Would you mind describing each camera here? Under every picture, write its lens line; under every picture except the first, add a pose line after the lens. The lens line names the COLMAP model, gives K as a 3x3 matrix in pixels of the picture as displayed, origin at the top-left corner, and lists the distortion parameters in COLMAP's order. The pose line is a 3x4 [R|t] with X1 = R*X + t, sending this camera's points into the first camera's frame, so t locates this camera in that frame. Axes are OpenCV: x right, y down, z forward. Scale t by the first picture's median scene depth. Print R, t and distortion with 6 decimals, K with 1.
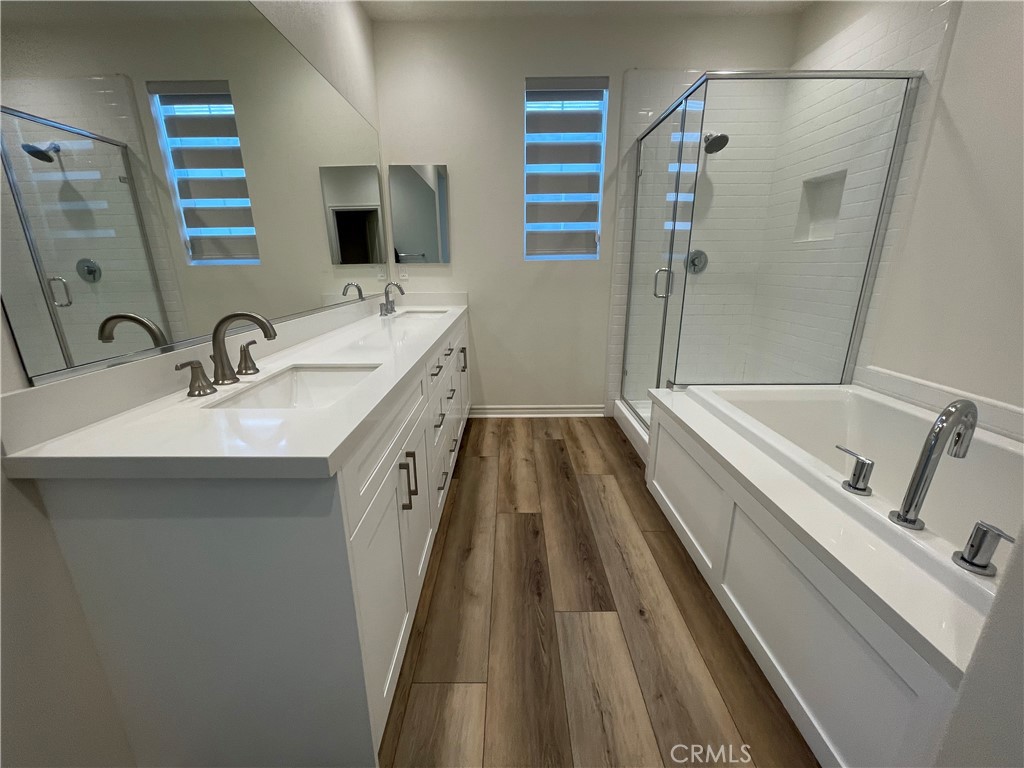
lens RADIAL K [[410.3, 0, 512.0], [0, 410.3, 384.0], [0, 0, 1]] dist [-0.003543, -0.000550]
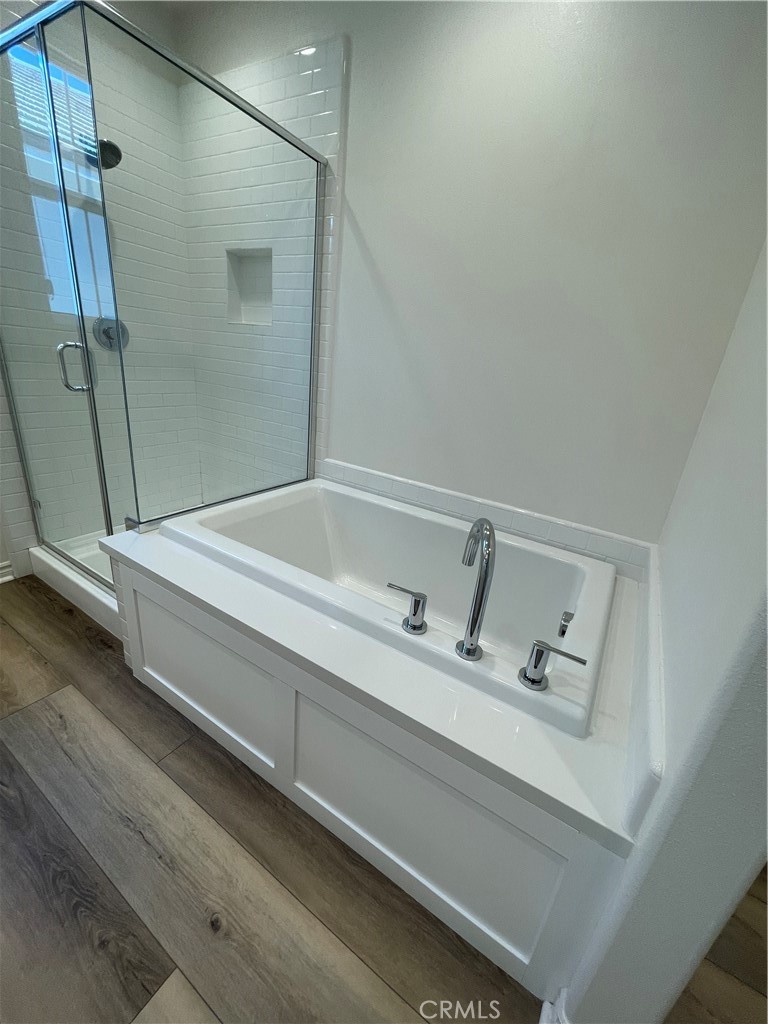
lens RADIAL K [[410.3, 0, 386.3], [0, 410.3, 510.3], [0, 0, 1]] dist [-0.003543, -0.000550]
pose [[0.528499, -0.237871, 0.814927, 0.067147], [0.136566, 0.971262, 0.194937, -0.101262], [-0.837878, 0.008268, 0.545796, 0.301478]]
